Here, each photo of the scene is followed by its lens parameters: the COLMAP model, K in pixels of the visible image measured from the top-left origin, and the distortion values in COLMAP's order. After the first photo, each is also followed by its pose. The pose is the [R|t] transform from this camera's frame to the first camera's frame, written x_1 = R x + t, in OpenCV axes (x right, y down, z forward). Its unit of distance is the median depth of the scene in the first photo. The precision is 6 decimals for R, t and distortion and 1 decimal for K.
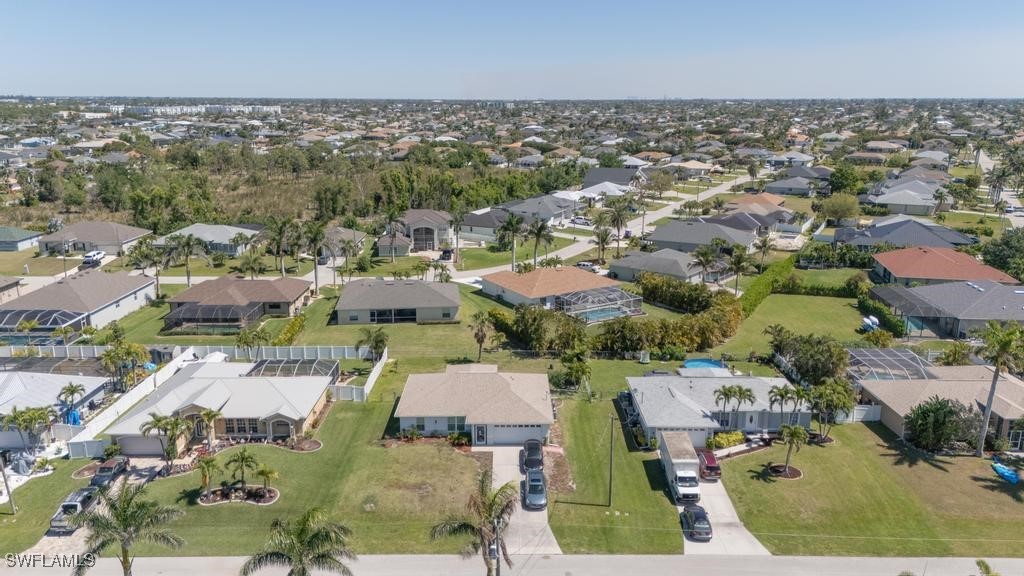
lens RADIAL K [[748.9, 0, 512.0], [0, 748.9, 288.0], [0, 0, 1]] dist [0.103499, -0.120182]
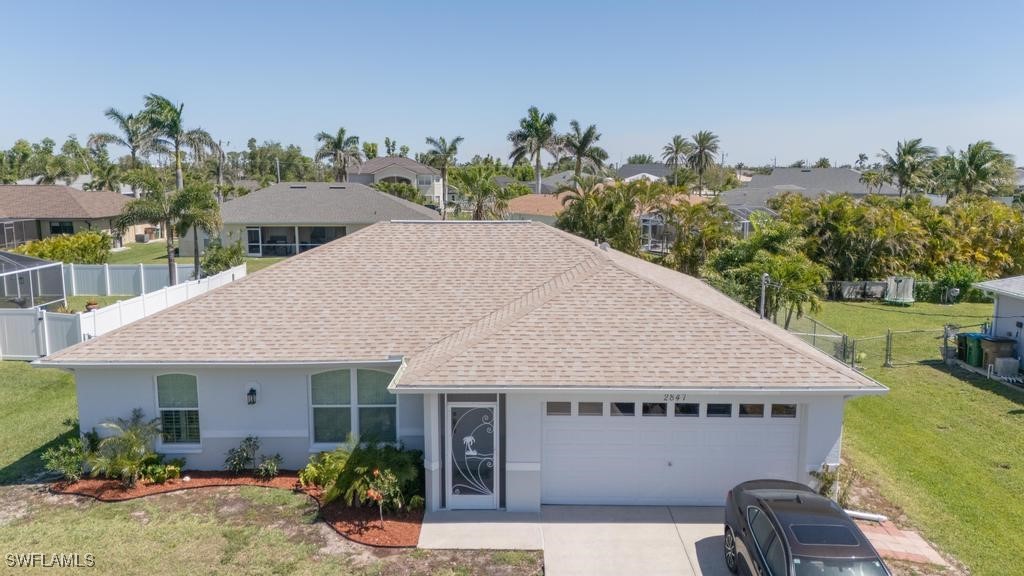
lens RADIAL K [[748.9, 0, 512.0], [0, 748.9, 288.0], [0, 0, 1]] dist [0.103499, -0.120182]
pose [[0.999993, 0.002067, -0.003042, -0.023442], [-0.002337, 0.995784, -0.091698, 0.126979], [0.002840, 0.091704, 0.995782, 0.602475]]
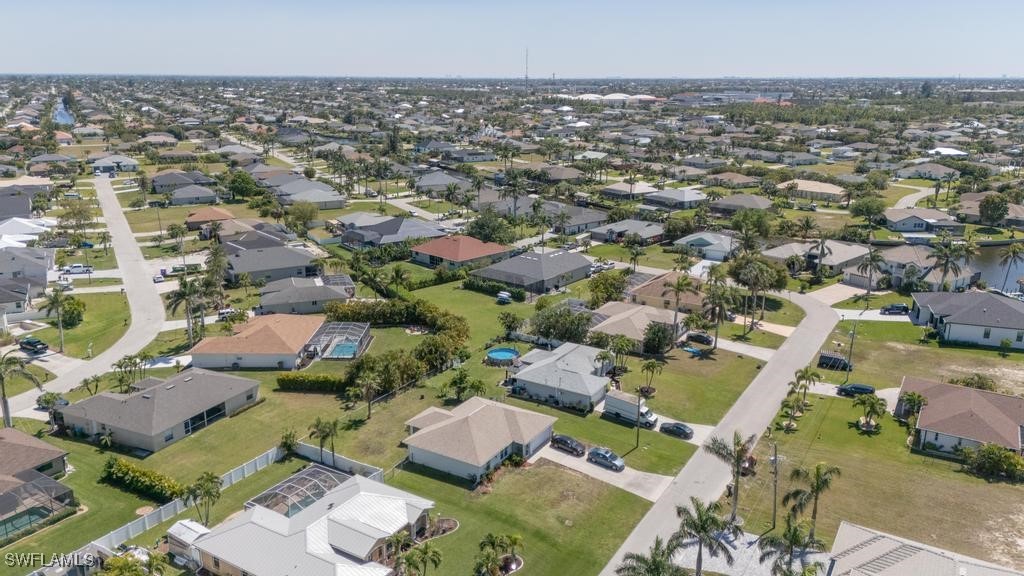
lens RADIAL K [[748.9, 0, 512.0], [0, 748.9, 288.0], [0, 0, 1]] dist [0.103499, -0.120182]
pose [[0.518476, -0.229164, 0.823812, -0.772187], [0.204281, 0.968718, 0.140907, -0.187540], [-0.830333, 0.095232, 0.549071, 0.223420]]
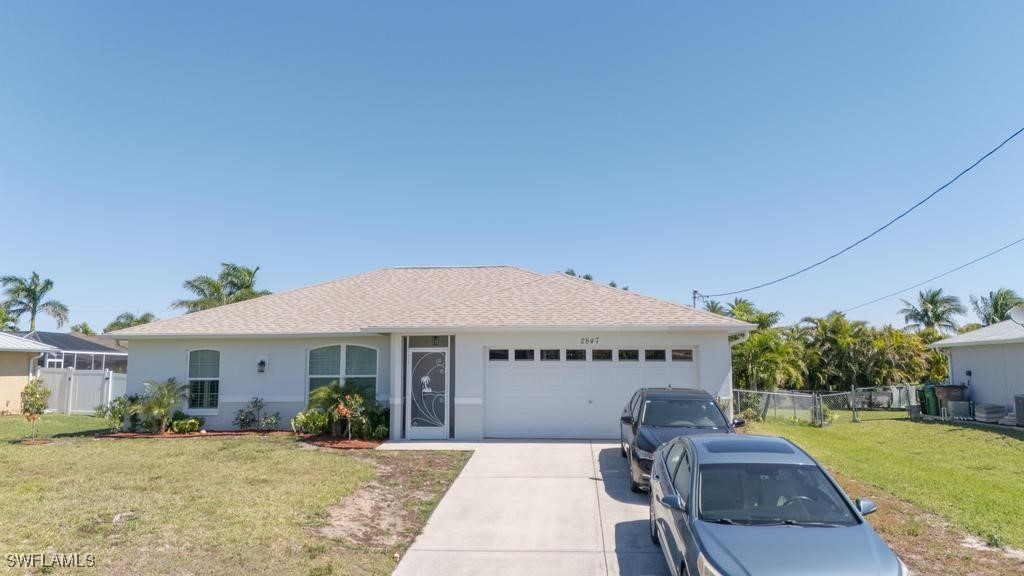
lens RADIAL K [[748.9, 0, 512.0], [0, 748.9, 288.0], [0, 0, 1]] dist [0.103499, -0.120182]
pose [[0.996438, -0.011280, -0.083573, 0.002426], [-0.018397, 0.938069, -0.345961, 0.181422], [0.082299, 0.346266, 0.934520, 0.577588]]
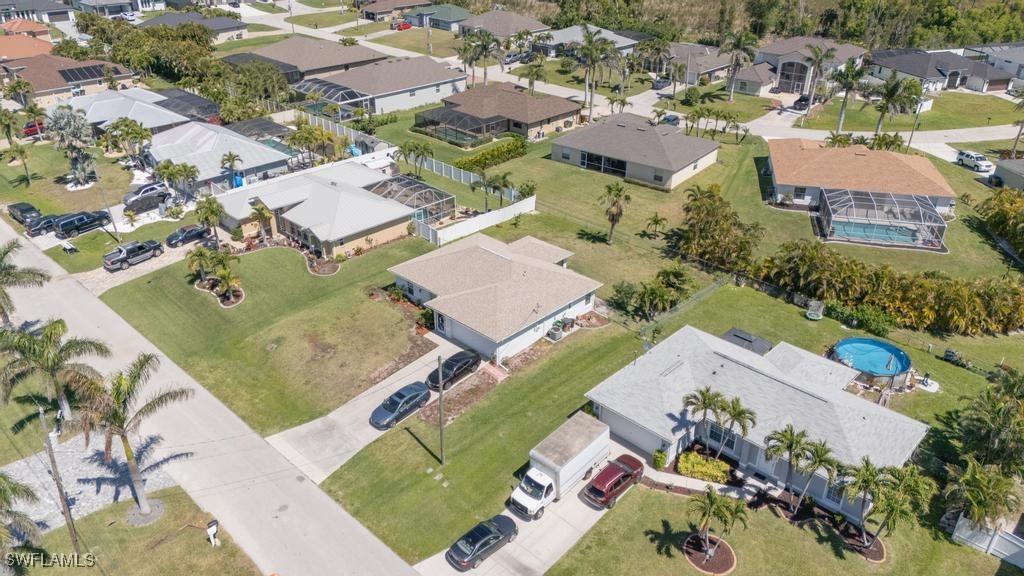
lens RADIAL K [[748.9, 0, 512.0], [0, 748.9, 288.0], [0, 0, 1]] dist [0.103499, -0.120182]
pose [[0.721797, 0.334042, -0.606156, 0.383256], [-0.177623, 0.935888, 0.304241, -0.083708], [0.668924, -0.111933, 0.734855, 0.325446]]
